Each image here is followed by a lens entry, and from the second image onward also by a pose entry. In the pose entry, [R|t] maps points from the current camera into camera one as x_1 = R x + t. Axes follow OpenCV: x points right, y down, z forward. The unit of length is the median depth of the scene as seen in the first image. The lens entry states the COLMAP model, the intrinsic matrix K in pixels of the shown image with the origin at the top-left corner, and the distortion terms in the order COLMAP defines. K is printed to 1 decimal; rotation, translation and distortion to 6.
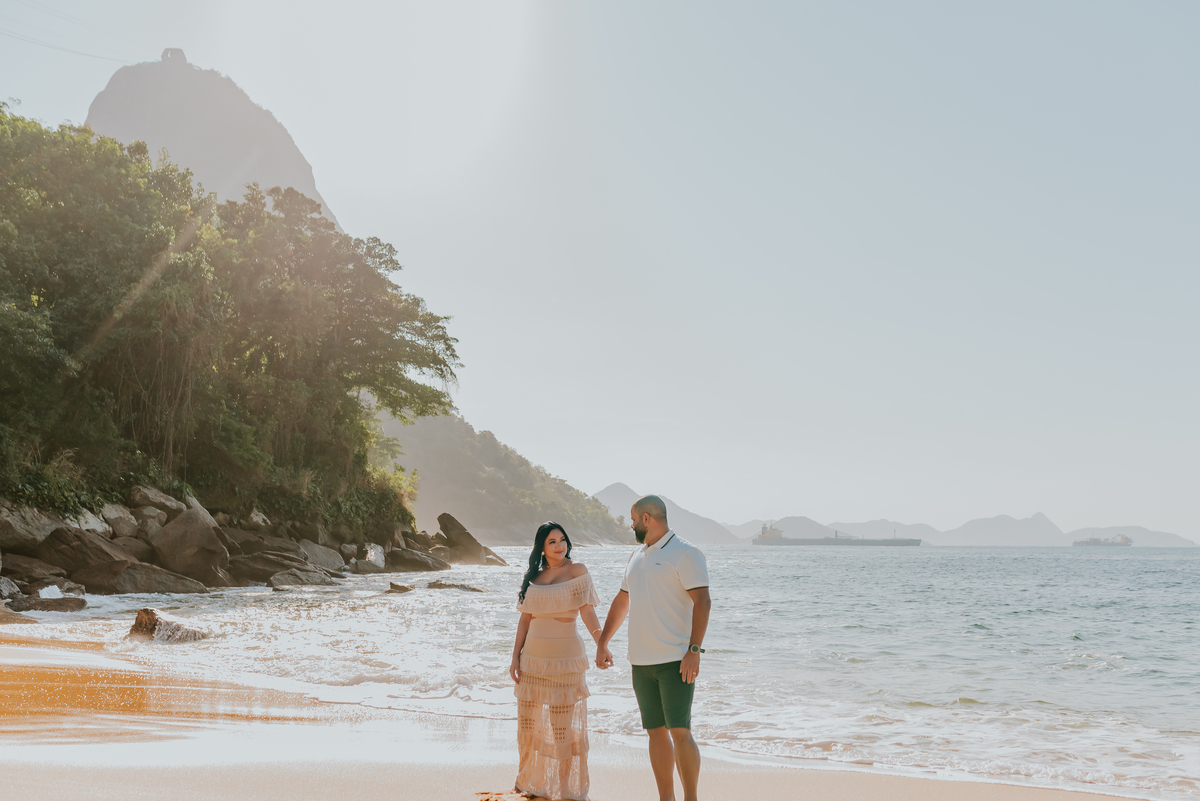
lens RADIAL K [[1170.3, 0, 624.1], [0, 1170.3, 416.4], [0, 0, 1]] dist [-0.003136, 0.000000]
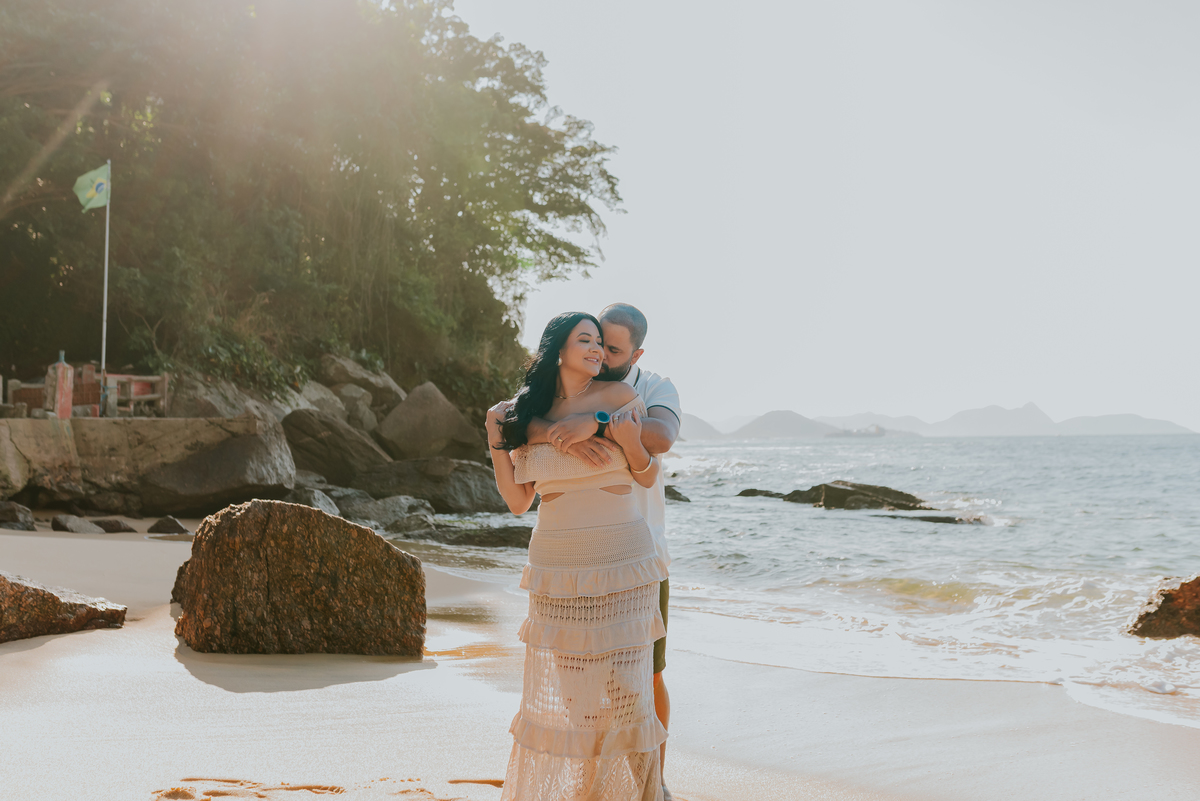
lens RADIAL K [[1230.9, 0, 612.1], [0, 1230.9, 385.3], [0, 0, 1]] dist [0.030203, 0.000000]
pose [[0.999755, -0.020597, 0.008077, -0.252713], [0.020044, 0.997786, 0.063409, 0.034160], [-0.009365, -0.063232, 0.997955, 0.265778]]
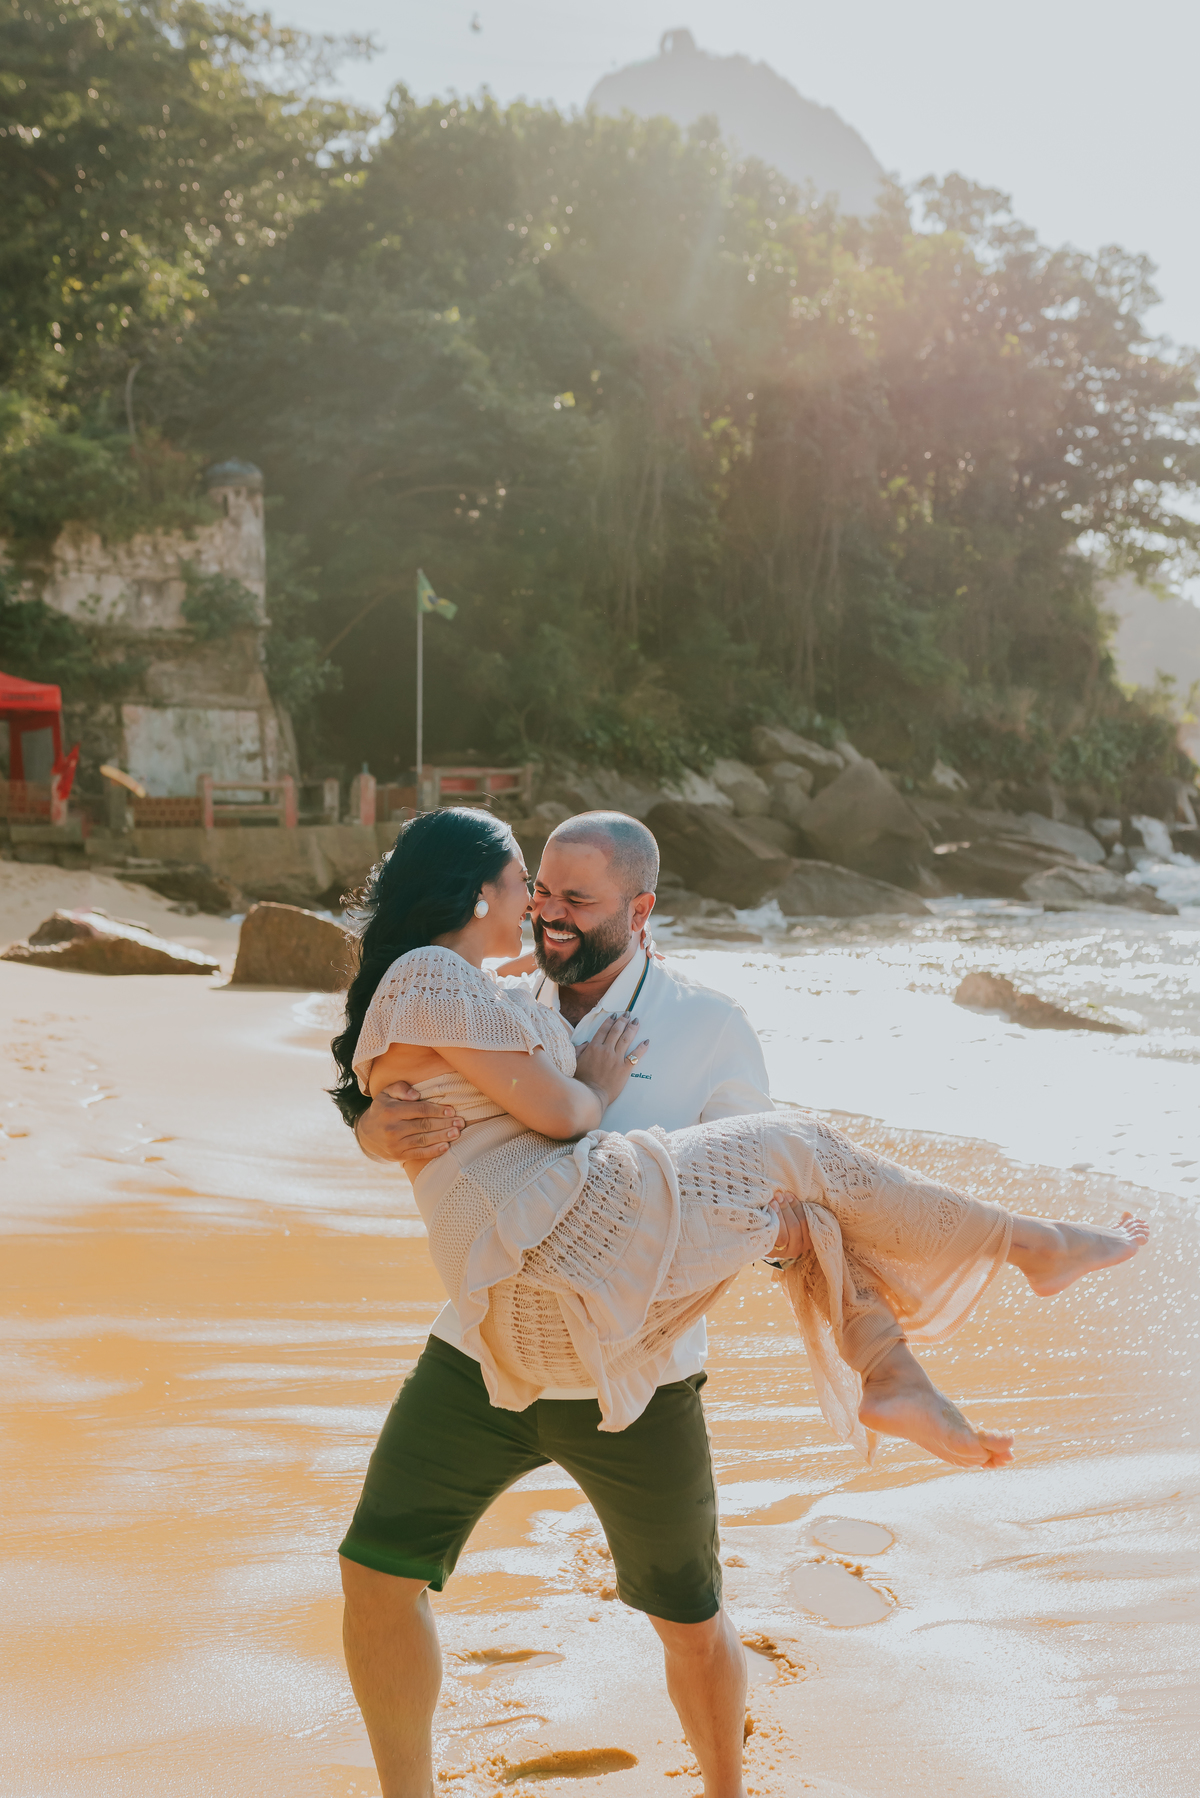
lens RADIAL K [[1881.0, 0, 607.6], [0, 1881.0, 896.3], [0, 0, 1]] dist [-0.014360, 0.000000]
pose [[0.913847, -0.011482, -0.405897, -0.109793], [0.071340, 0.988592, 0.132651, 0.013851], [0.399743, -0.150179, 0.904241, 0.125727]]
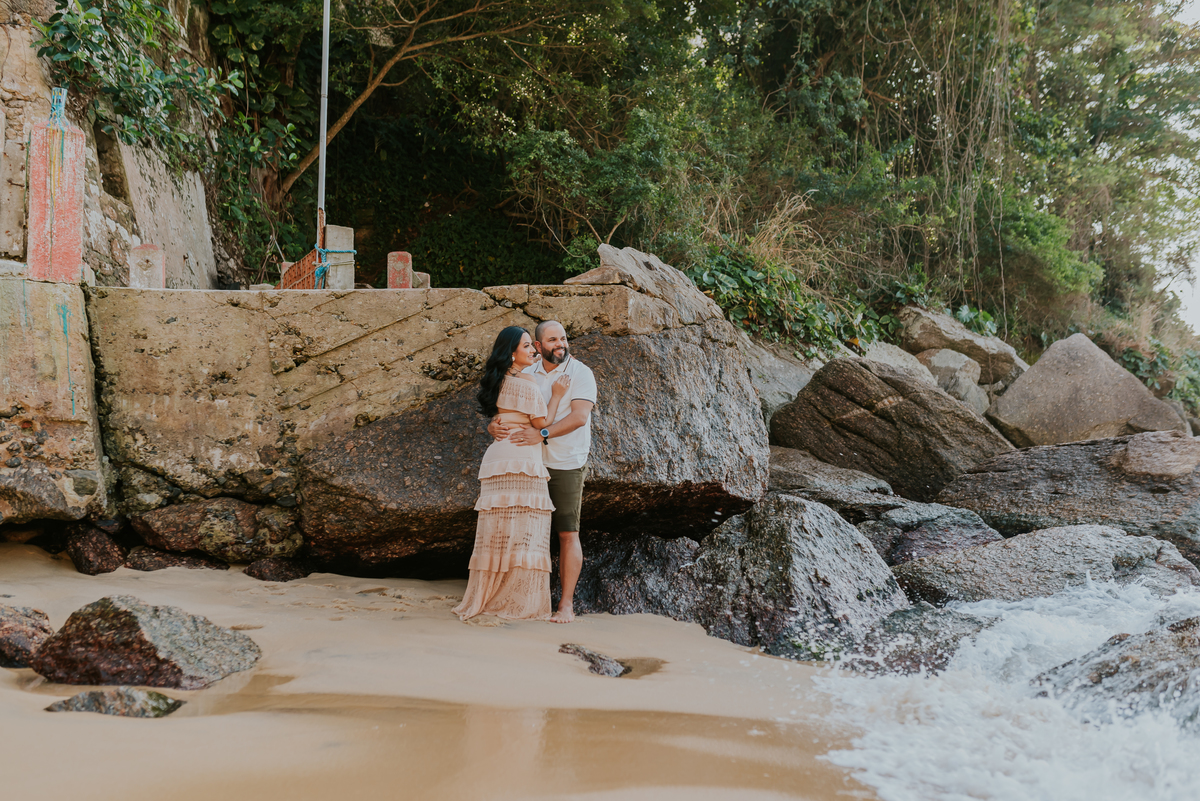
lens RADIAL K [[1170.3, 0, 590.6], [0, 1170.3, 413.3], [0, 0, 1]] dist [-0.003136, 0.000000]
pose [[0.874282, -0.049038, -0.482935, -0.304444], [0.076581, 0.996359, 0.037468, 0.073682], [0.479340, -0.069742, 0.874854, 0.532077]]
